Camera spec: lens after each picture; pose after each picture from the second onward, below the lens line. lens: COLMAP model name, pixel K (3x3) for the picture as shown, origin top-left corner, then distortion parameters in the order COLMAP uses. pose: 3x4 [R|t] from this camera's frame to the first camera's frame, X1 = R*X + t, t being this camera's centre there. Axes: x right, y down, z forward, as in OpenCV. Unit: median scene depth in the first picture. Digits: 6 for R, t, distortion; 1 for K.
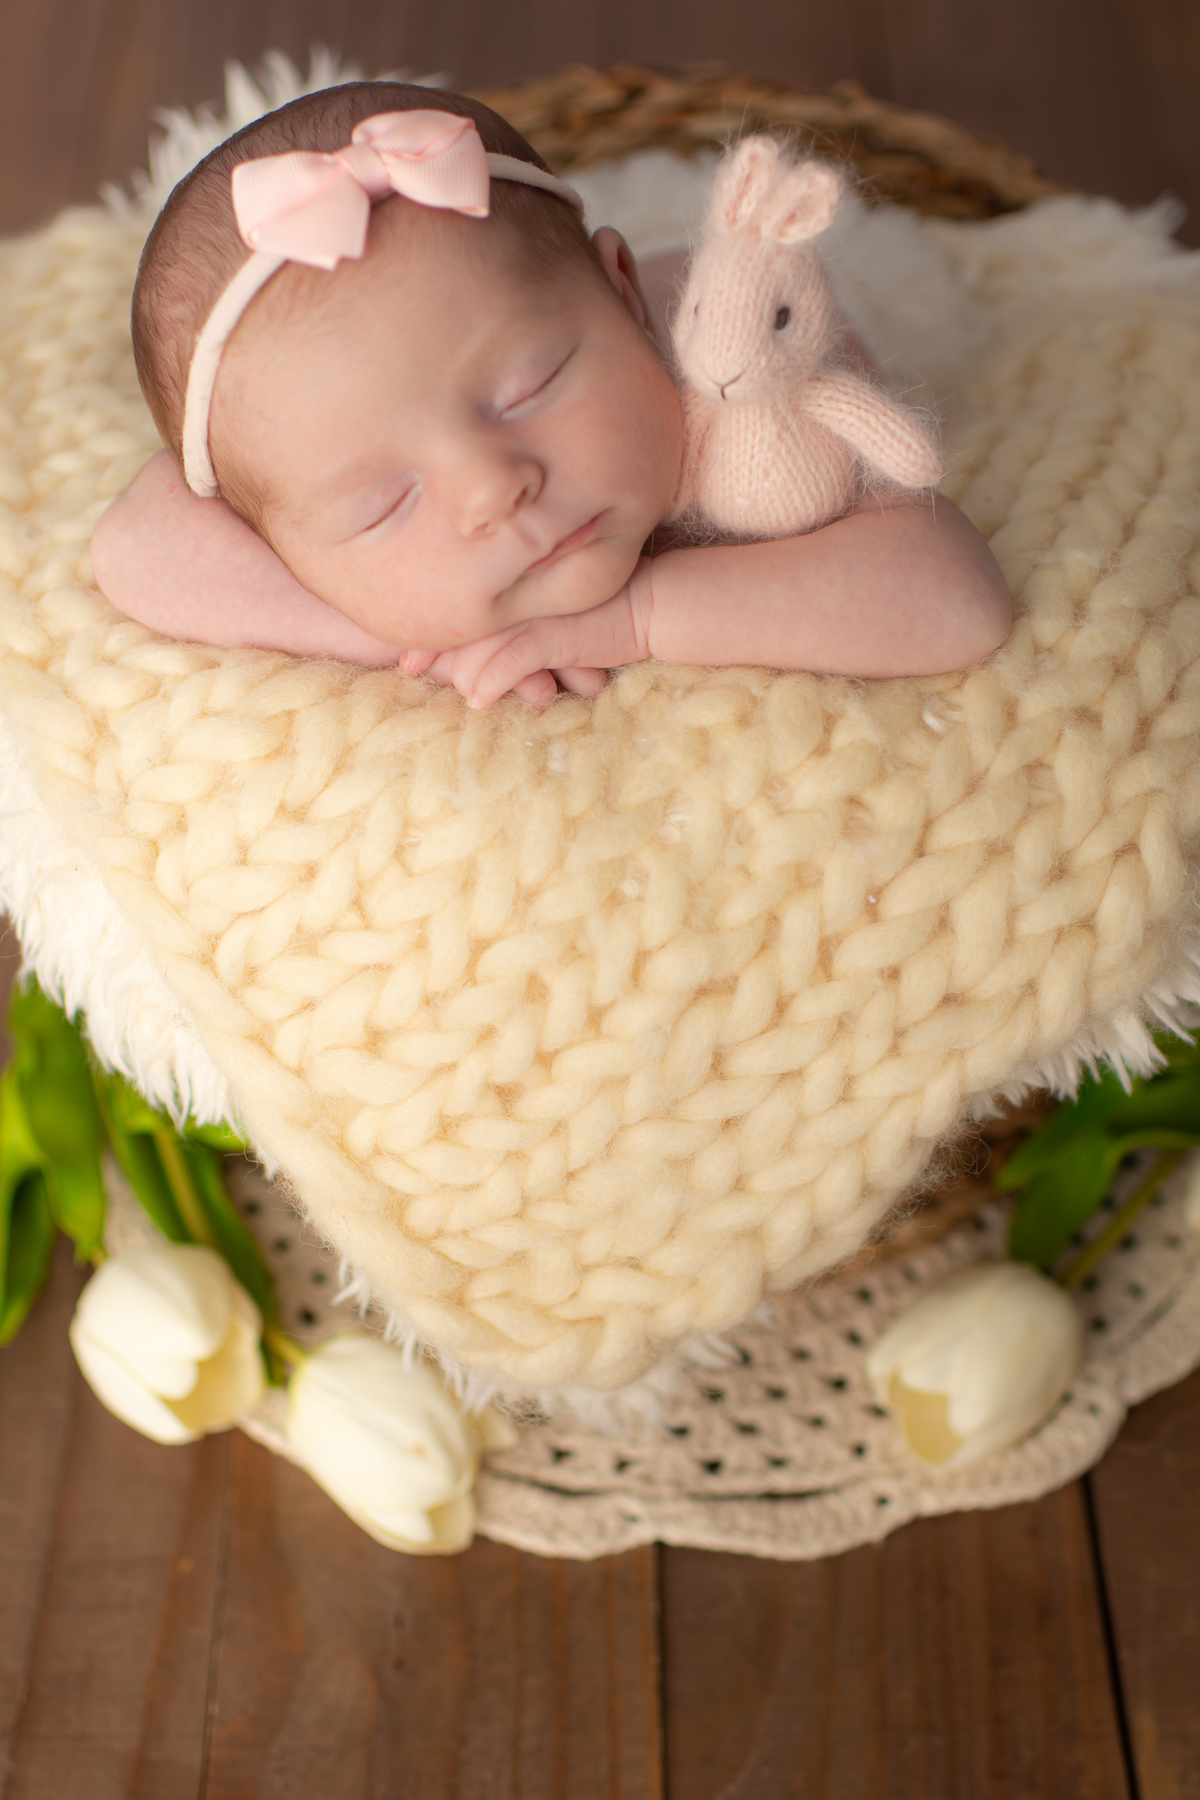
lens RADIAL K [[3111.1, 0, 600.0], [0, 3111.1, 900.0], [0, 0, 1]] dist [-0.045321, 0.640732]
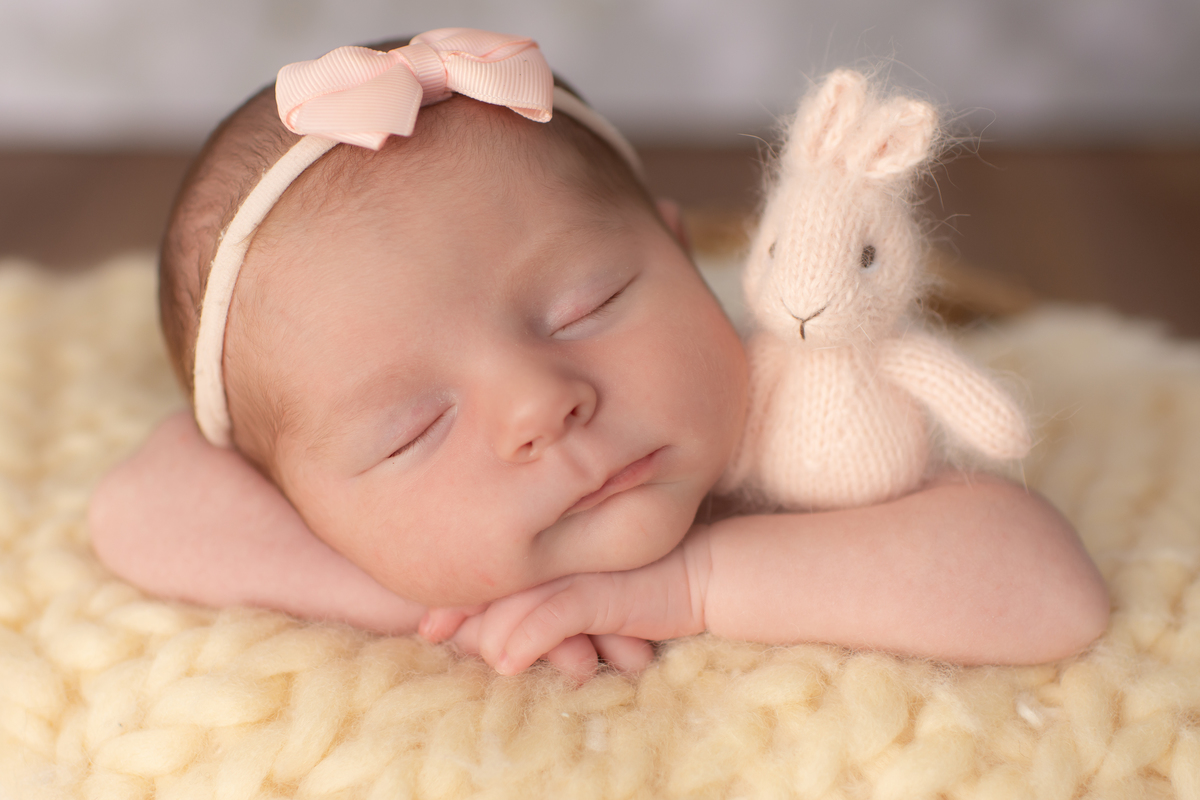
lens RADIAL K [[2074.1, 0, 622.4], [0, 2074.1, 400.7], [0, 0, 1]] dist [-0.045321, 0.640732]
pose [[0.998005, 0.051991, 0.035814, -0.031922], [-0.038995, 0.953783, -0.297954, 0.036124], [-0.049649, 0.295964, 0.953908, 0.426289]]
